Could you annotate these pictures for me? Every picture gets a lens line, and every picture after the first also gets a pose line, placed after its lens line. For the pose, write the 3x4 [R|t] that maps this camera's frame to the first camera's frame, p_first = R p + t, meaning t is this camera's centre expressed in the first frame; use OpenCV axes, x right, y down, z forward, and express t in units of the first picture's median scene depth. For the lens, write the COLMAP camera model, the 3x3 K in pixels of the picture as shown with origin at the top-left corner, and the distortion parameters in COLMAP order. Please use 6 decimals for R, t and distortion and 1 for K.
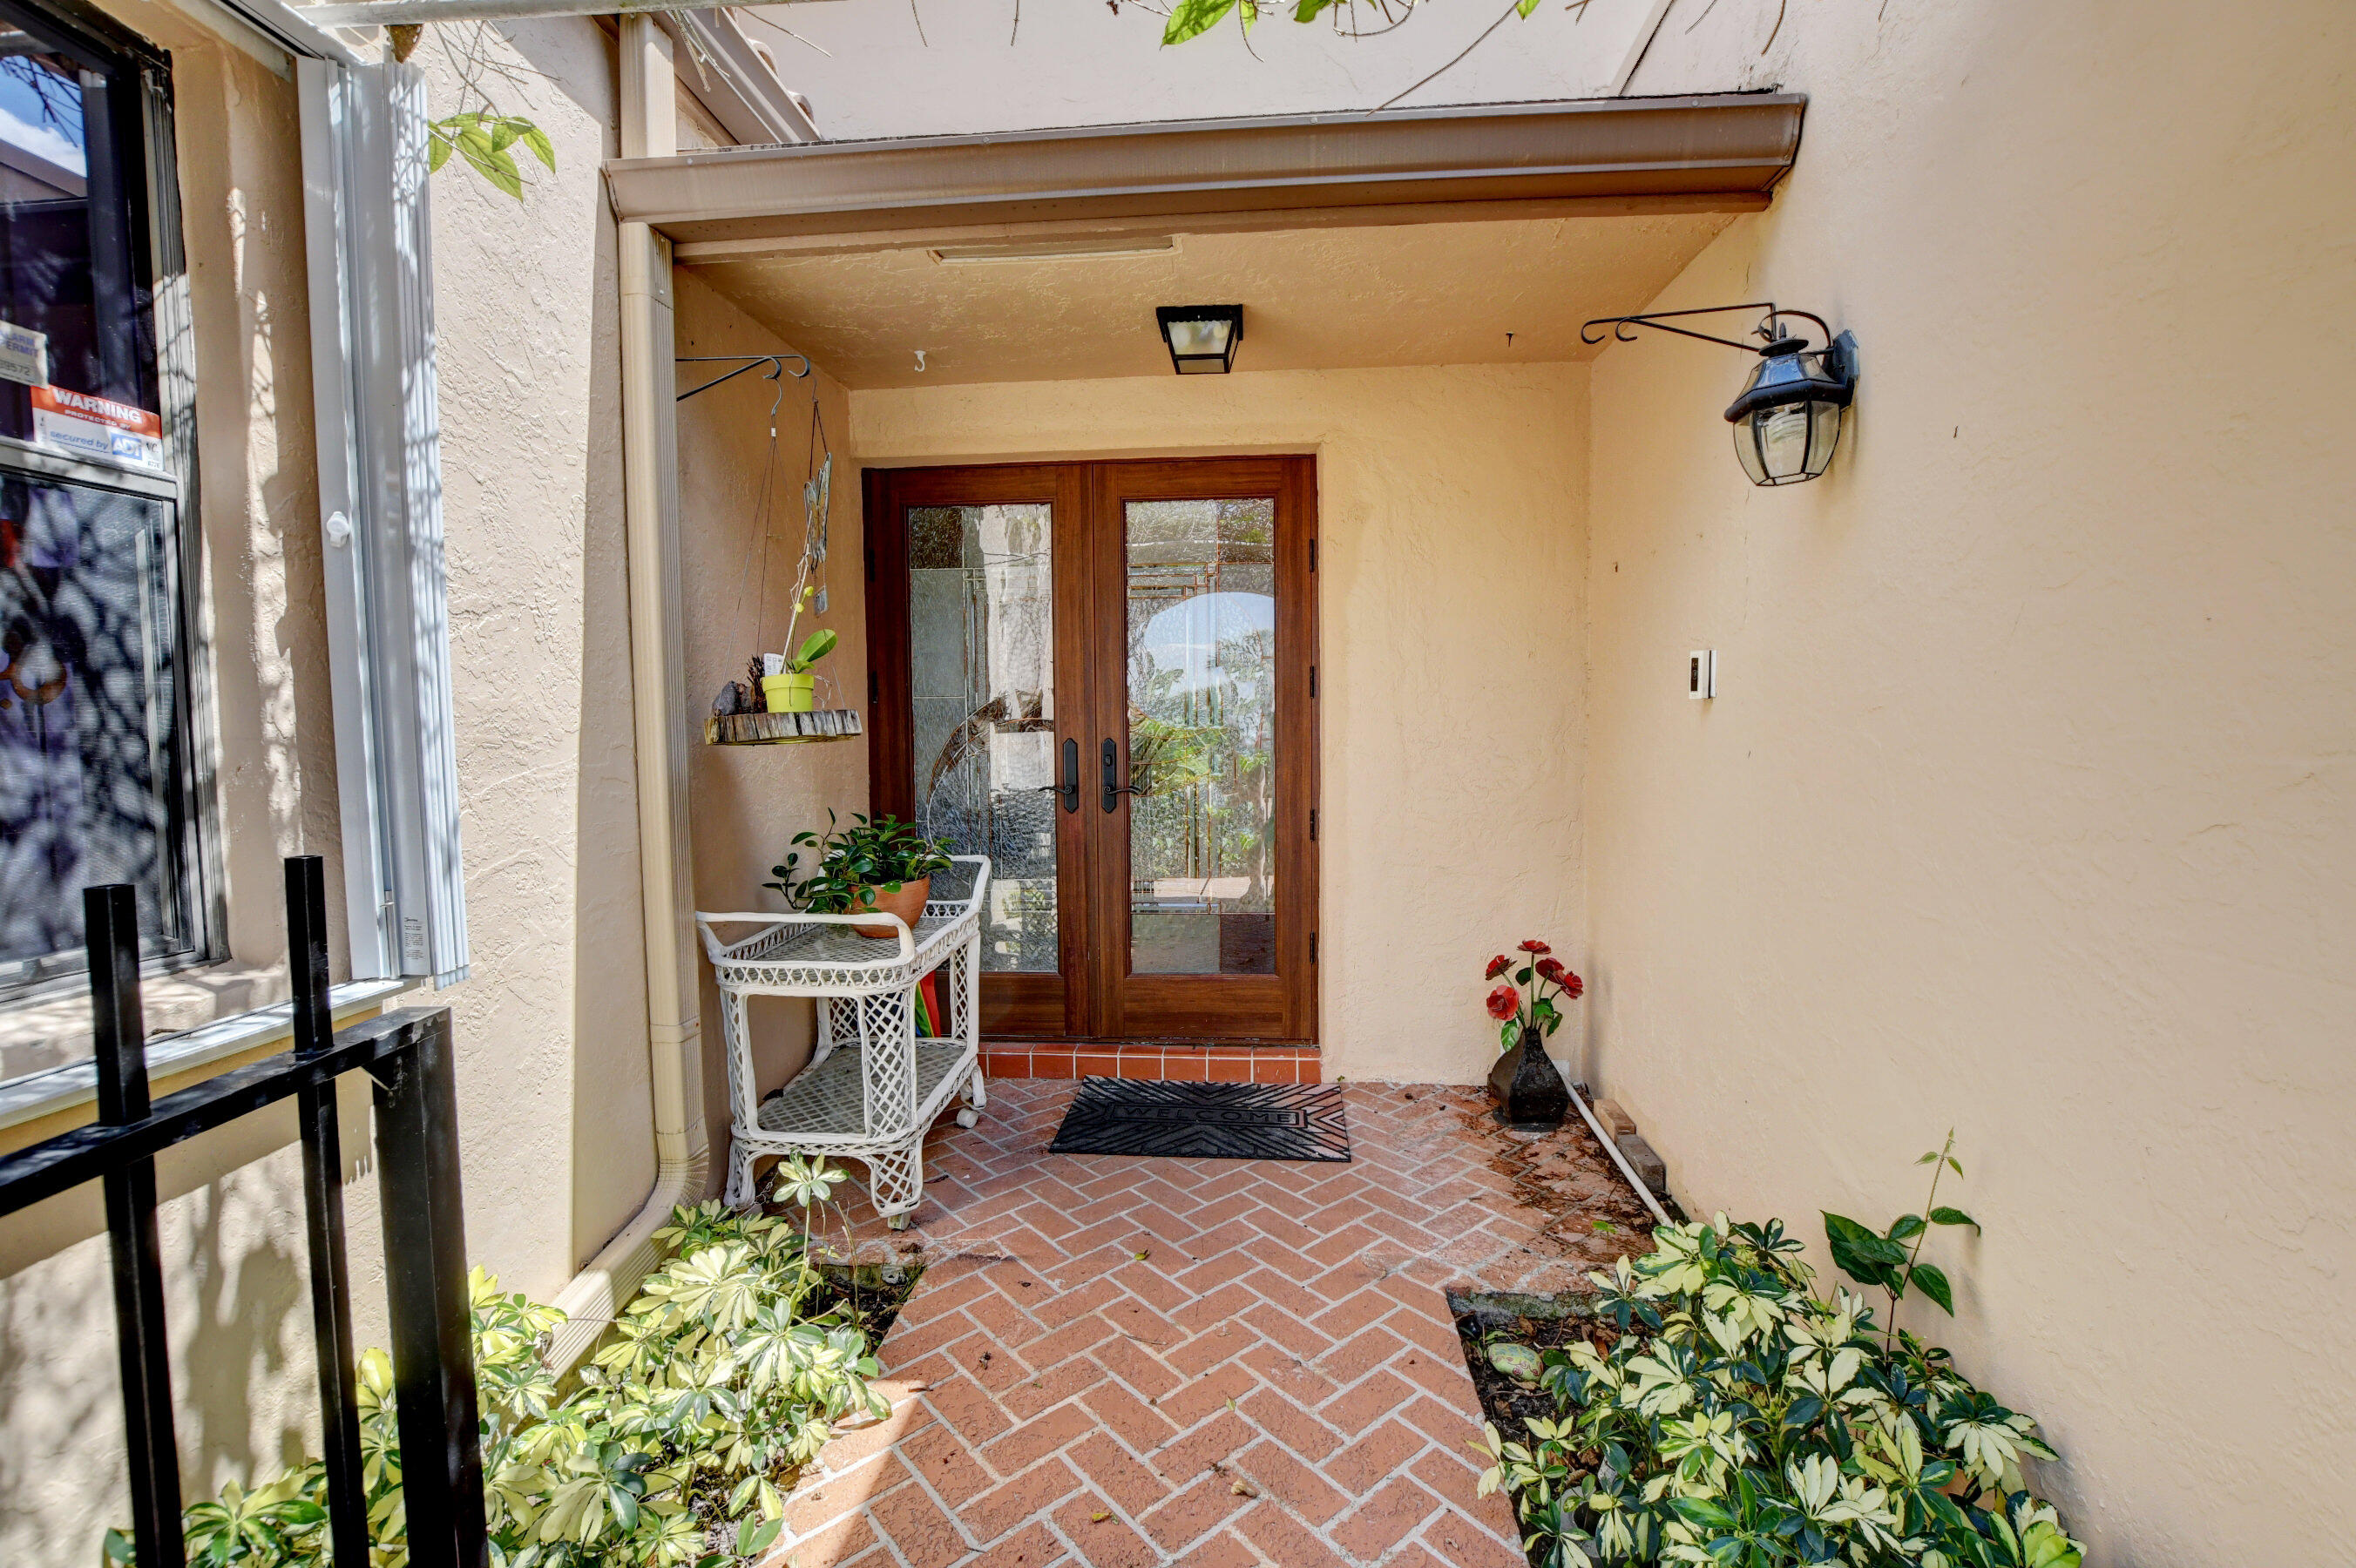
lens RADIAL K [[1039.4, 0, 1178.0], [0, 1039.4, 784.0], [0, 0, 1]] dist [-0.029921, 0.000236]
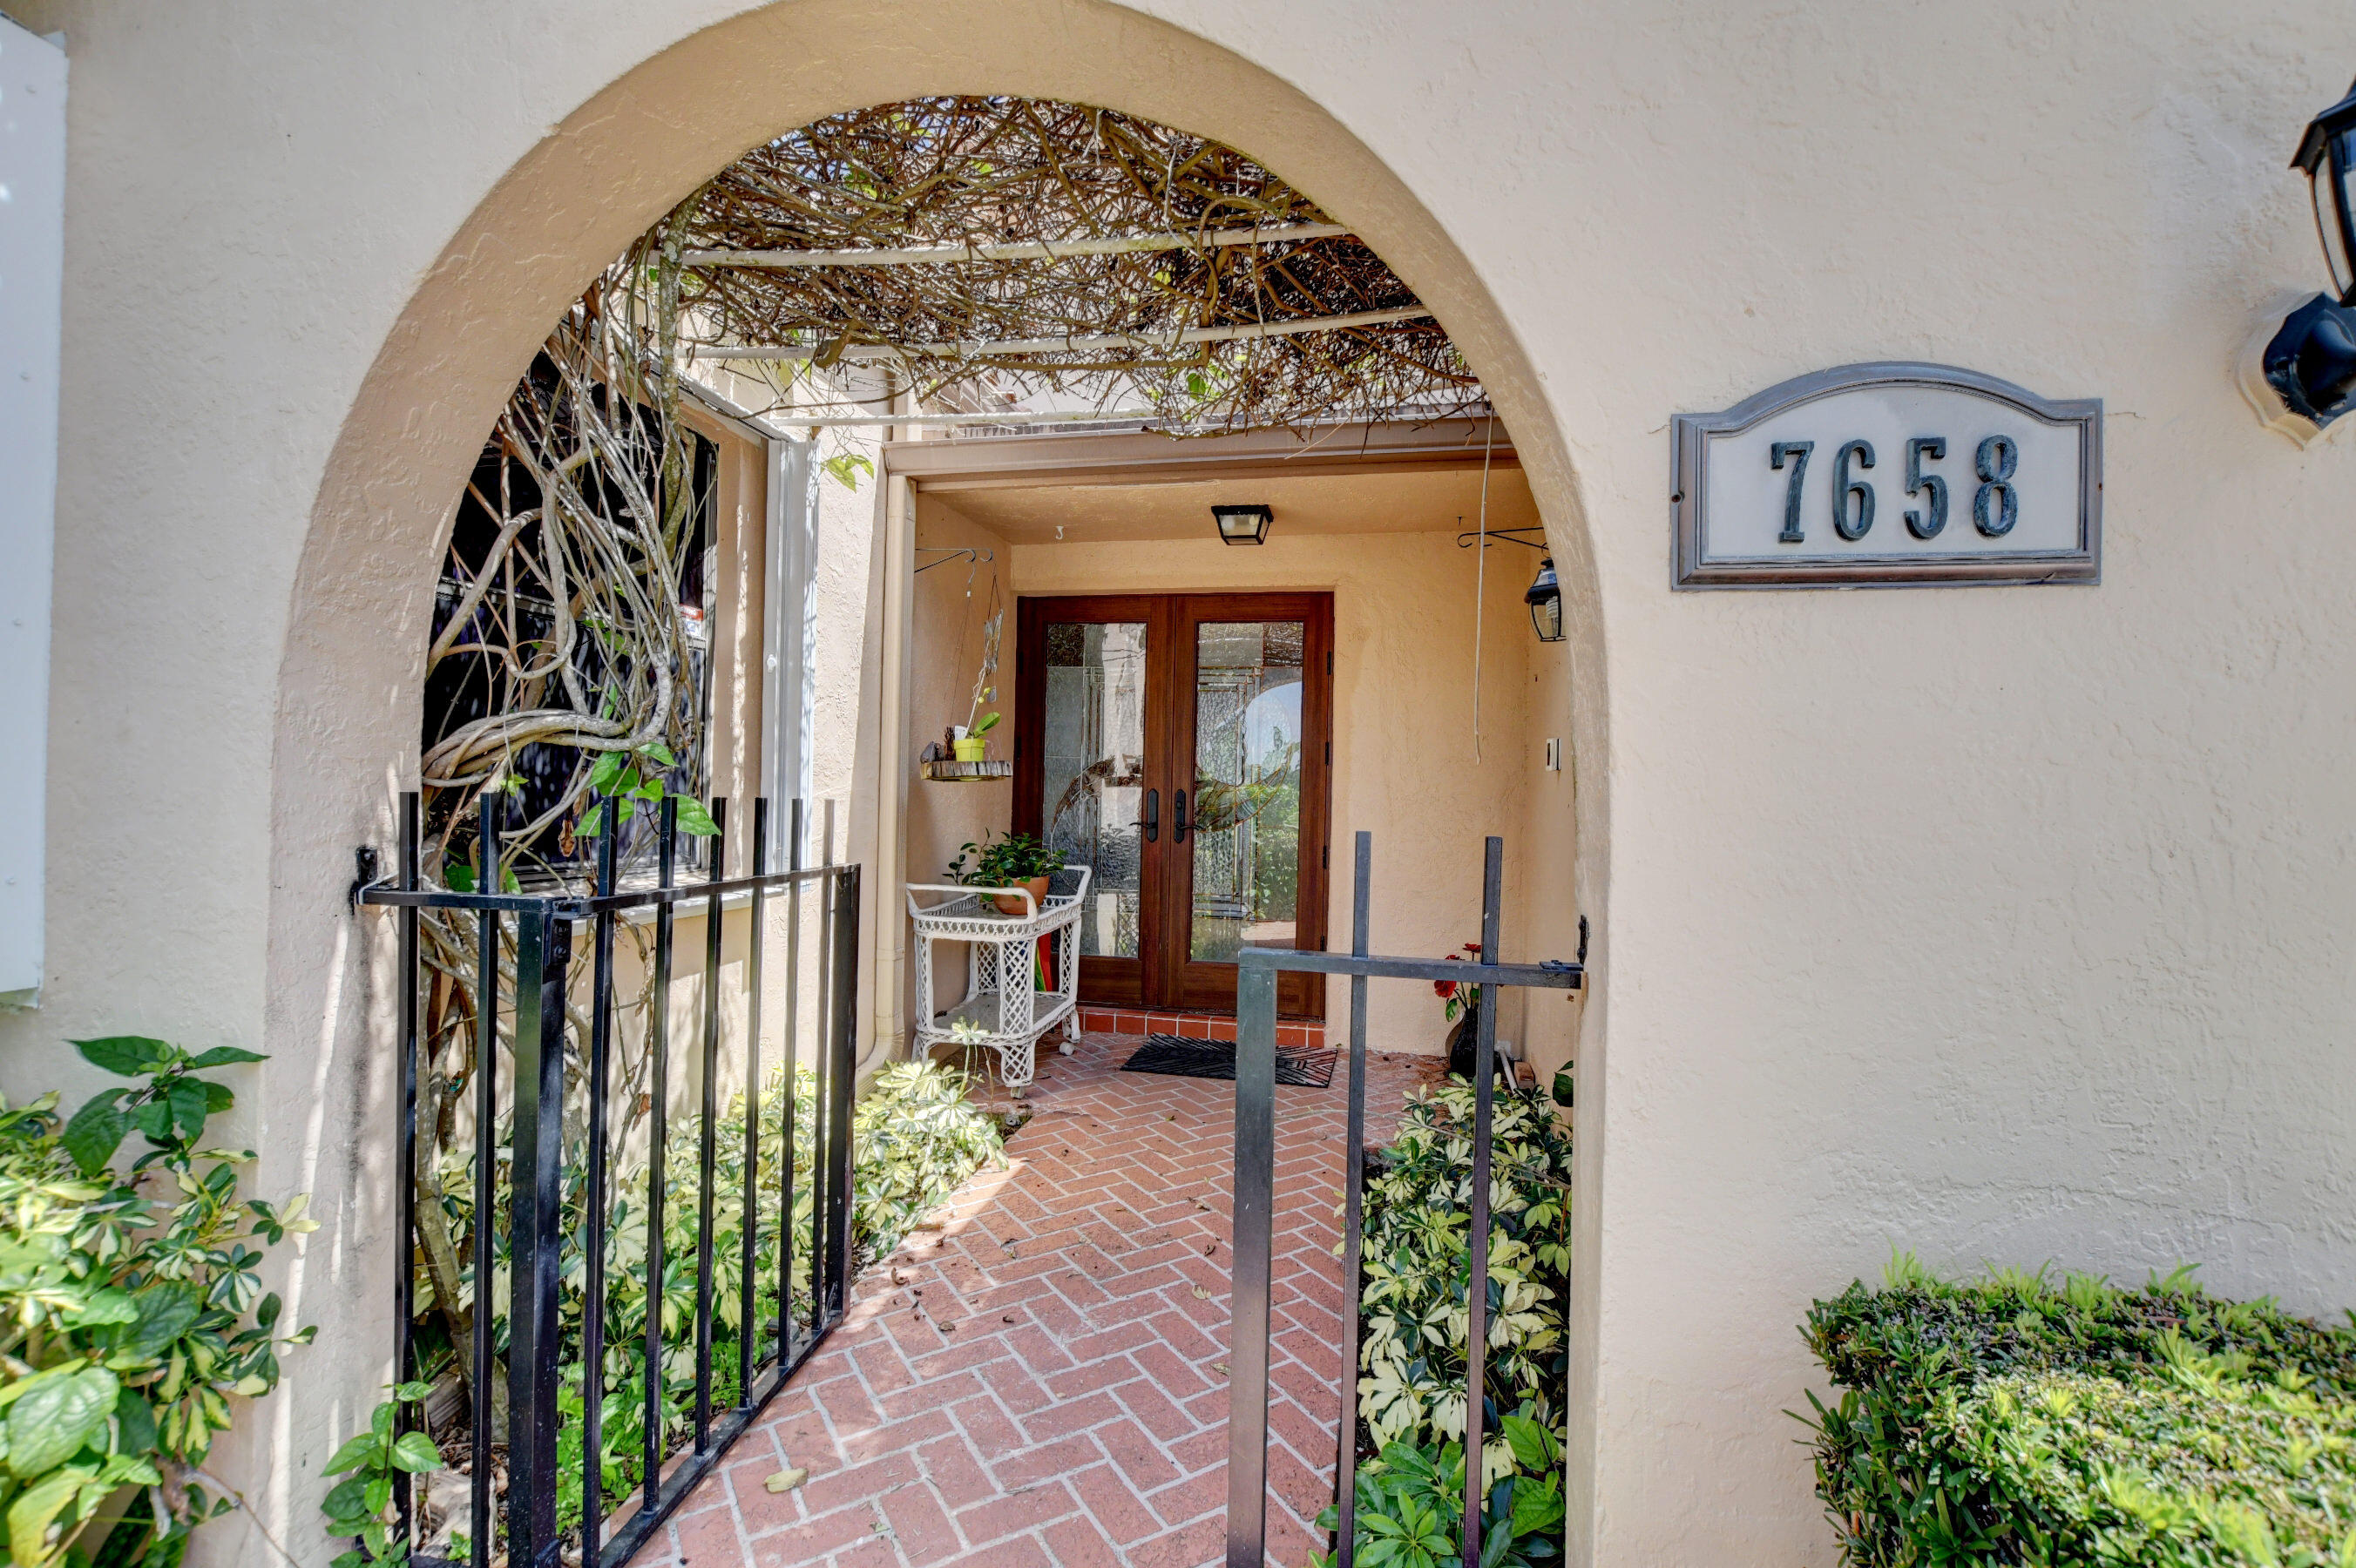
lens RADIAL K [[1052.4, 0, 1178.0], [0, 1052.4, 784.0], [0, 0, 1]] dist [-0.043113, 0.000020]
pose [[0.991345, 0.032963, -0.127078, 0.150036], [-0.041352, 0.997096, -0.063947, 0.053102], [0.124601, 0.068649, 0.989829, -0.548840]]
